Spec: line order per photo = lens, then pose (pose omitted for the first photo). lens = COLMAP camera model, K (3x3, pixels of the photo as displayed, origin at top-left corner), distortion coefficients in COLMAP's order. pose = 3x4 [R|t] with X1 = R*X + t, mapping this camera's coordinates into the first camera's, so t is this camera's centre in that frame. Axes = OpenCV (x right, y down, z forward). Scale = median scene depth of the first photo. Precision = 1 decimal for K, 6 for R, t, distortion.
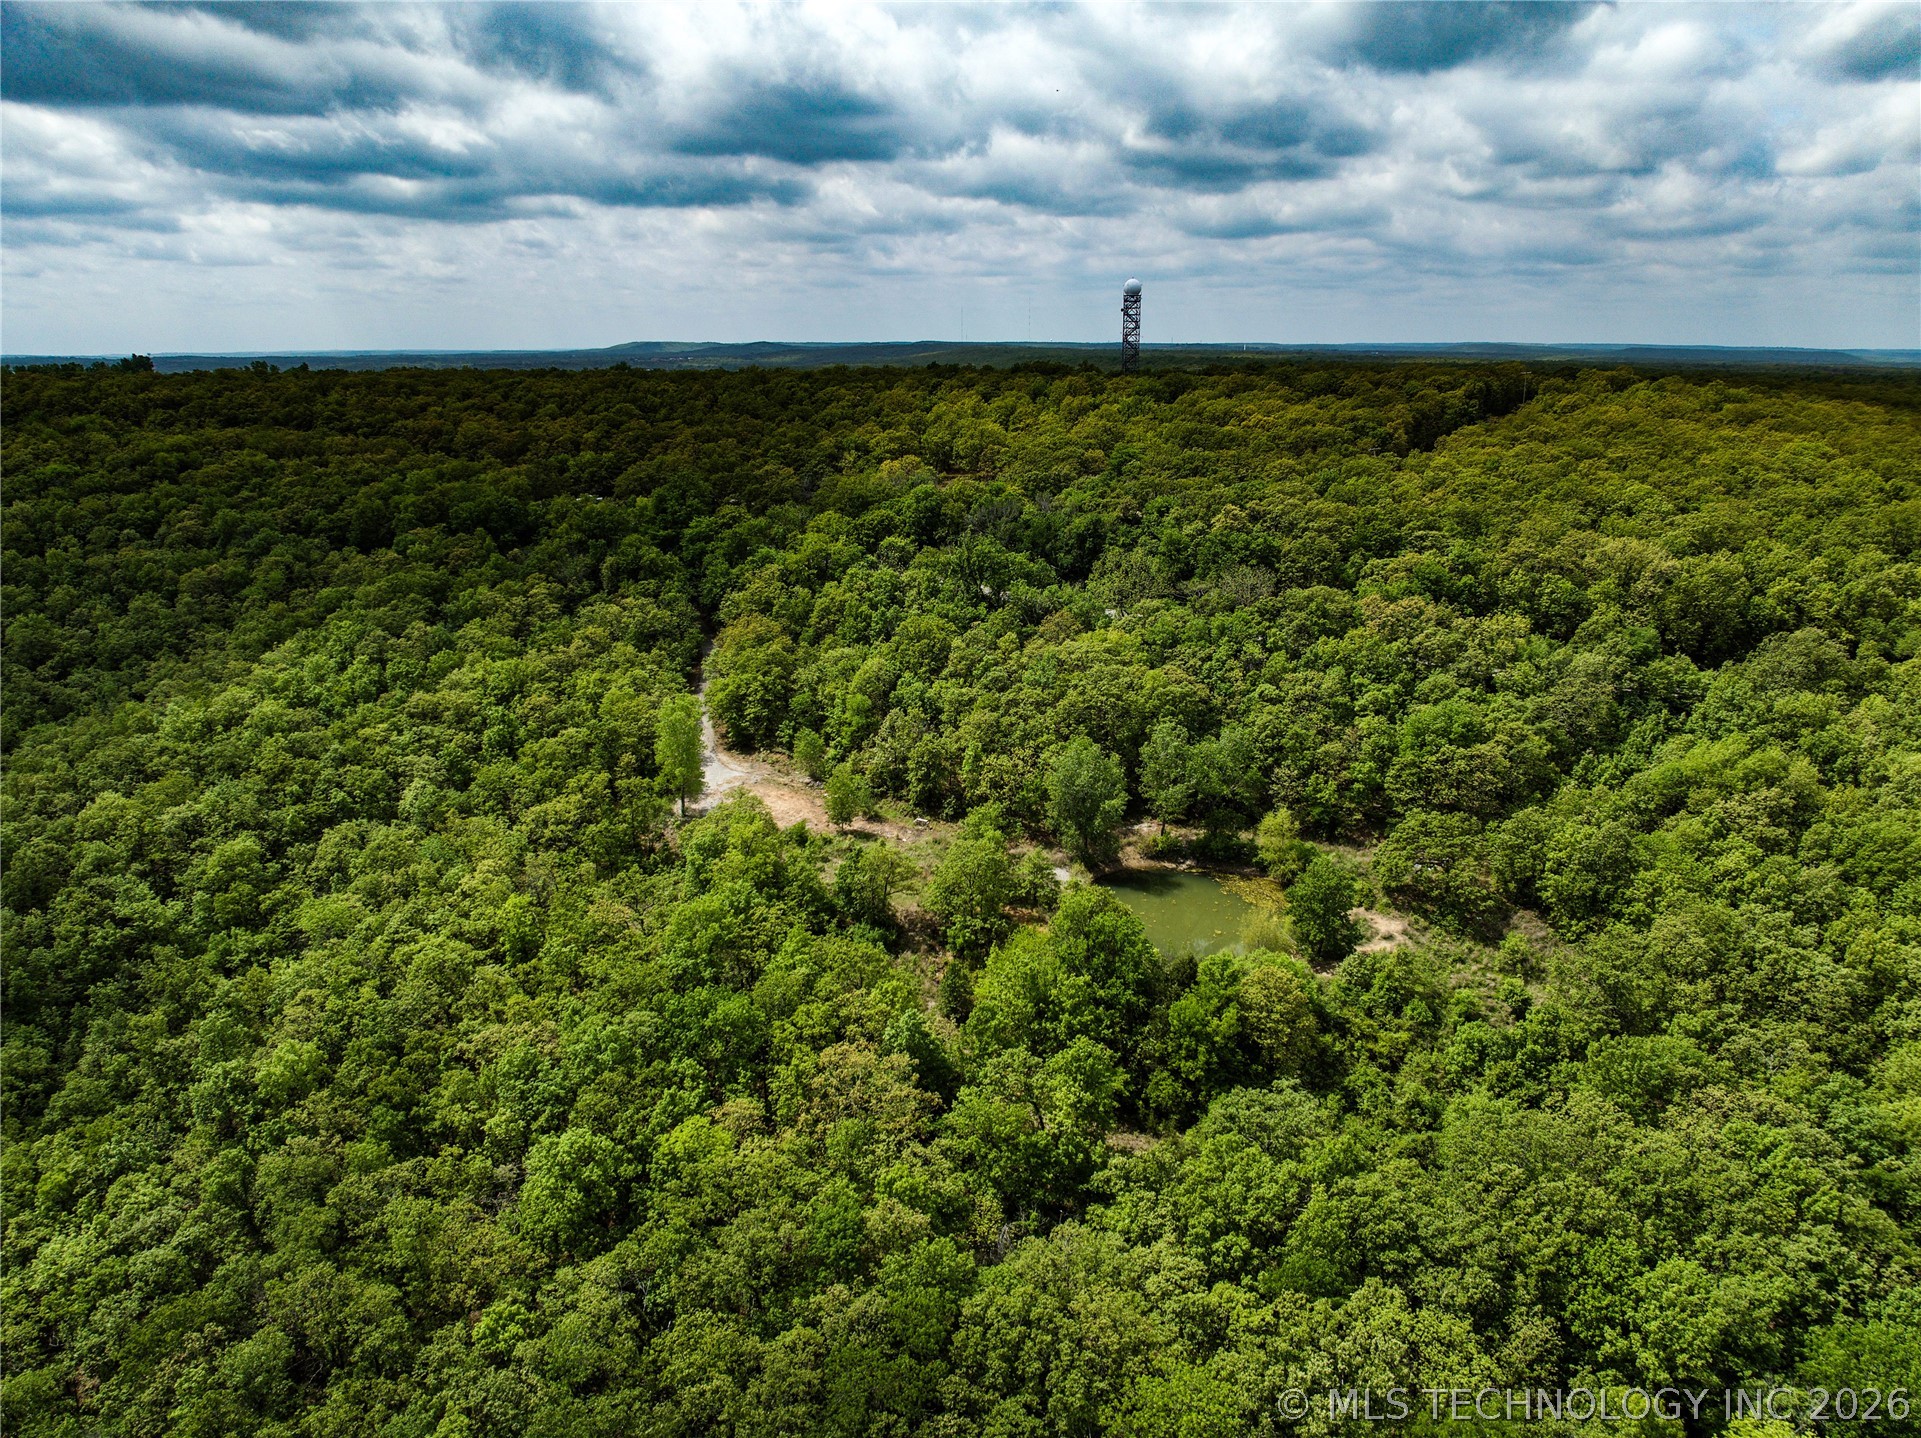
lens RADIAL K [[1343.9, 0, 955.8], [0, 1343.9, 719.8], [0, 0, 1]] dist [-0.054971, 0.017504]
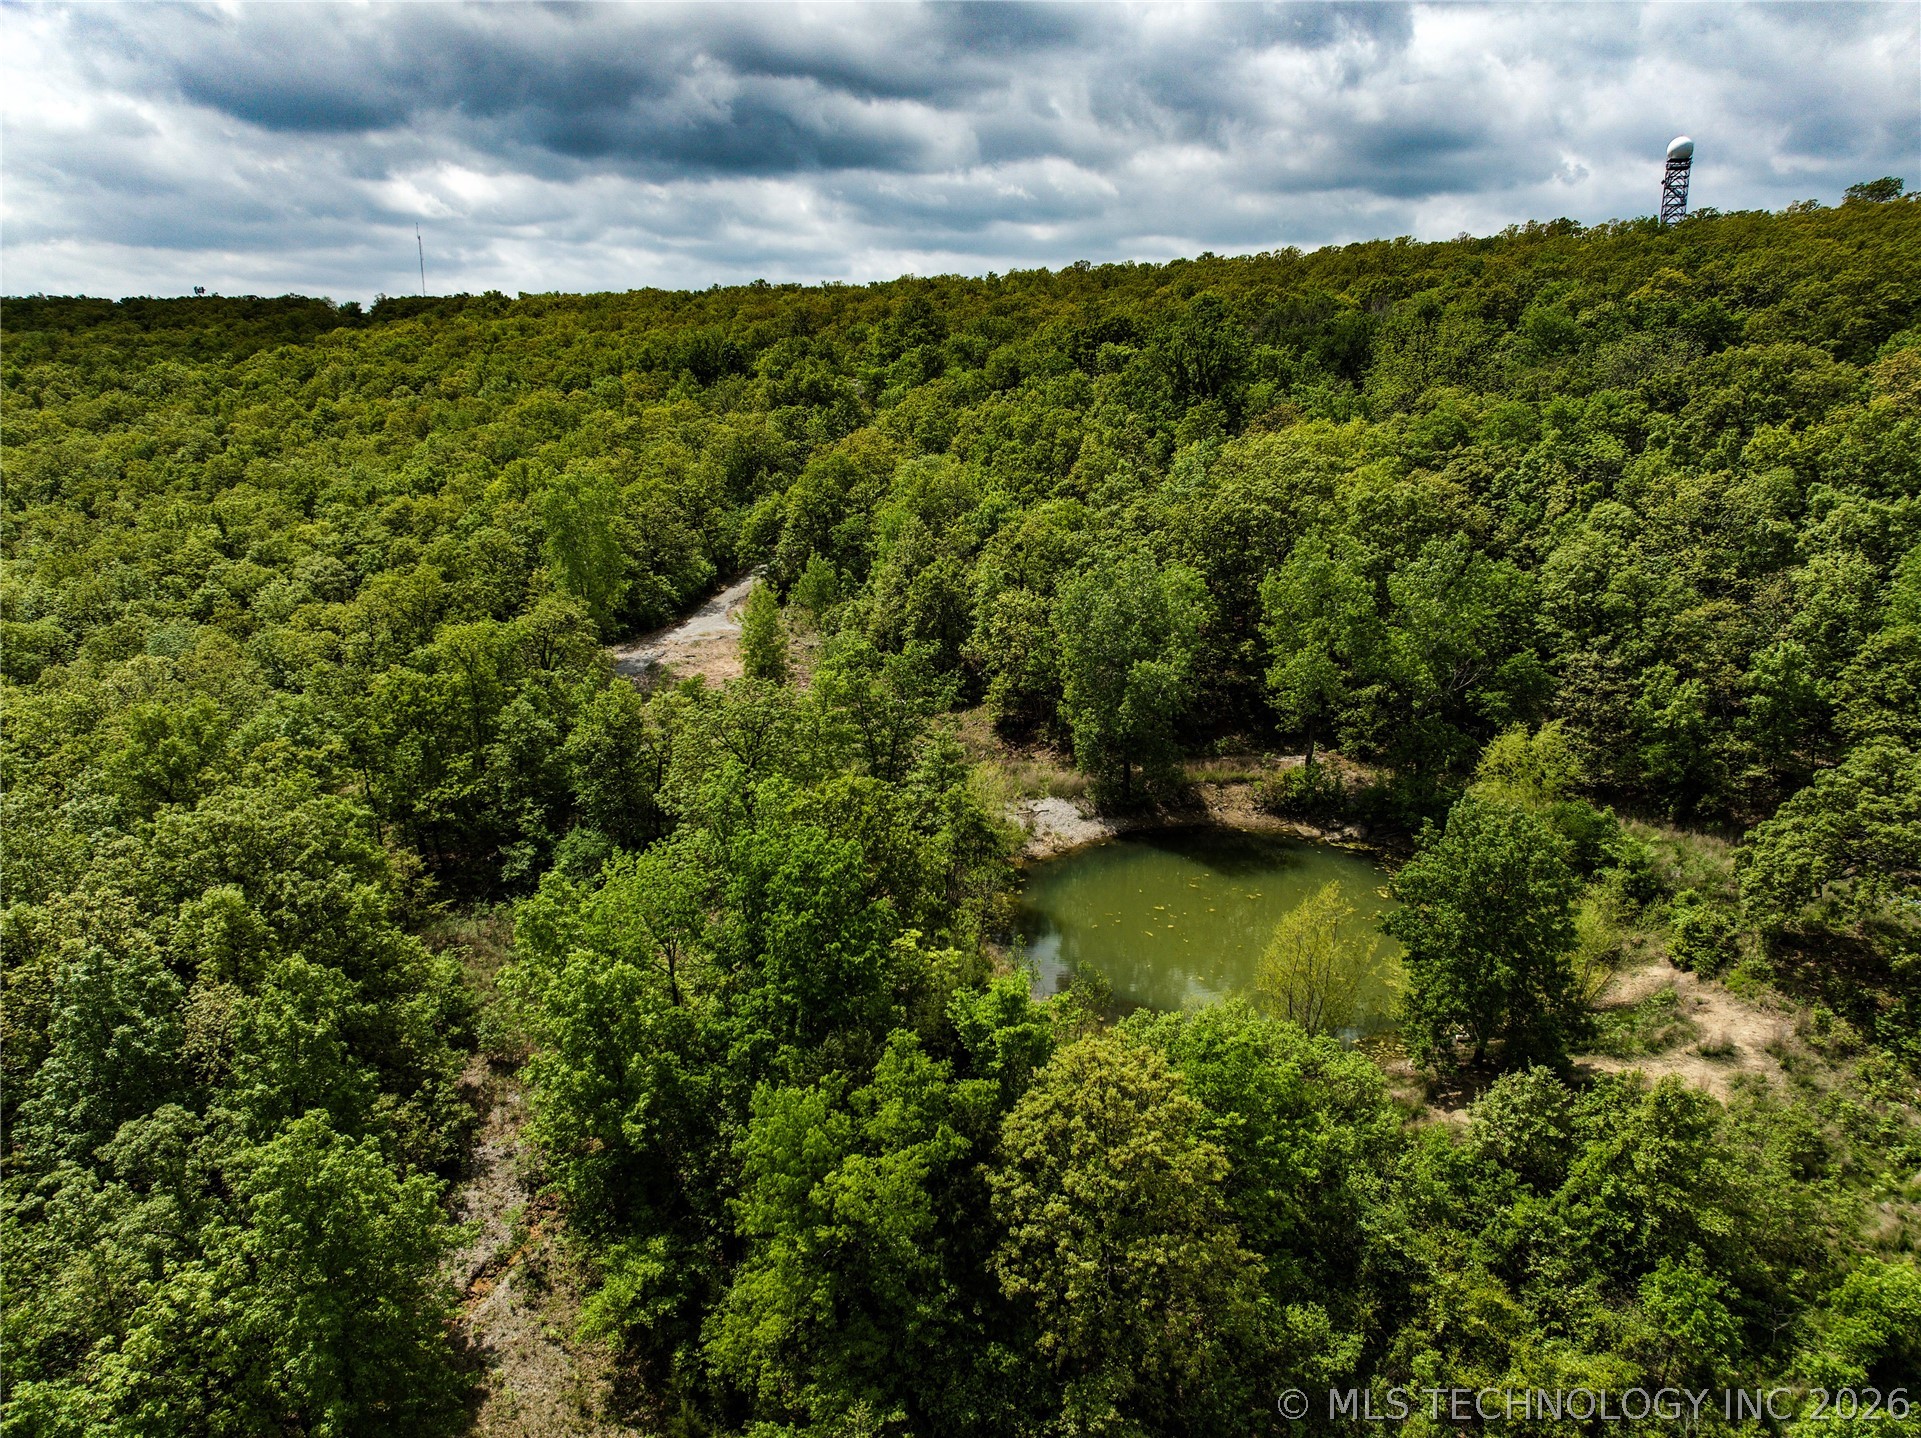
lens RADIAL K [[1343.9, 0, 958.1], [0, 1343.9, 716.7], [0, 0, 1]] dist [-0.054971, 0.017504]
pose [[0.910186, 0.099232, -0.402138, 0.211232], [-0.110098, 0.993913, -0.003934, 0.075367], [0.399300, 0.047856, 0.915570, 0.458514]]
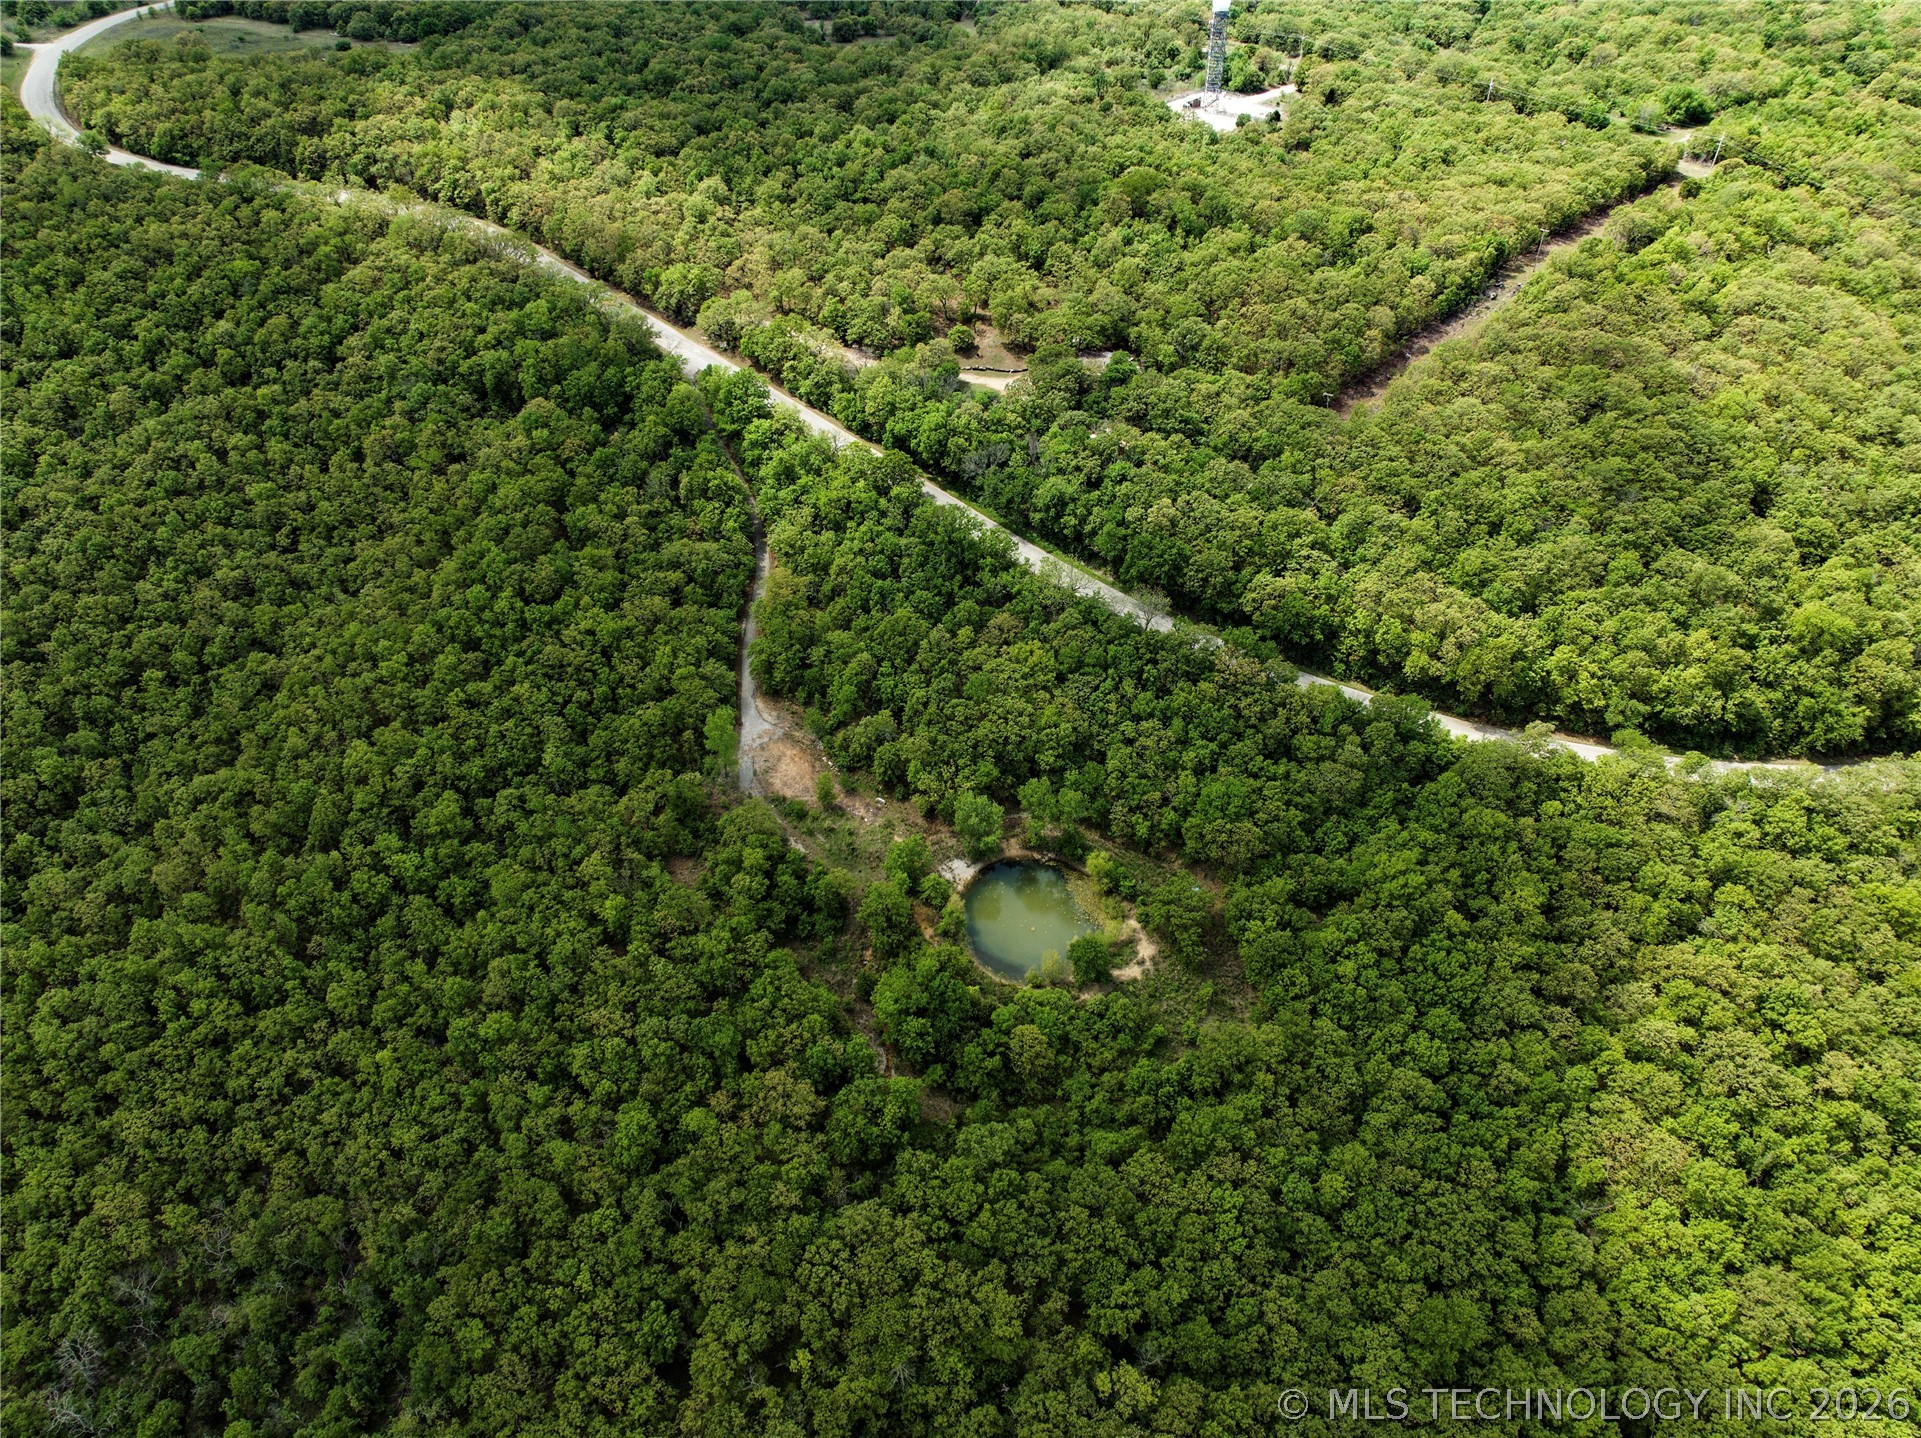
lens RADIAL K [[1343.9, 0, 952.7], [0, 1343.9, 722.3], [0, 0, 1]] dist [-0.054971, 0.017504]
pose [[0.991097, 0.084425, -0.102953, 0.187902], [-0.029941, 0.894773, 0.445516, -0.629440], [0.129733, -0.438467, 0.889335, -0.264166]]
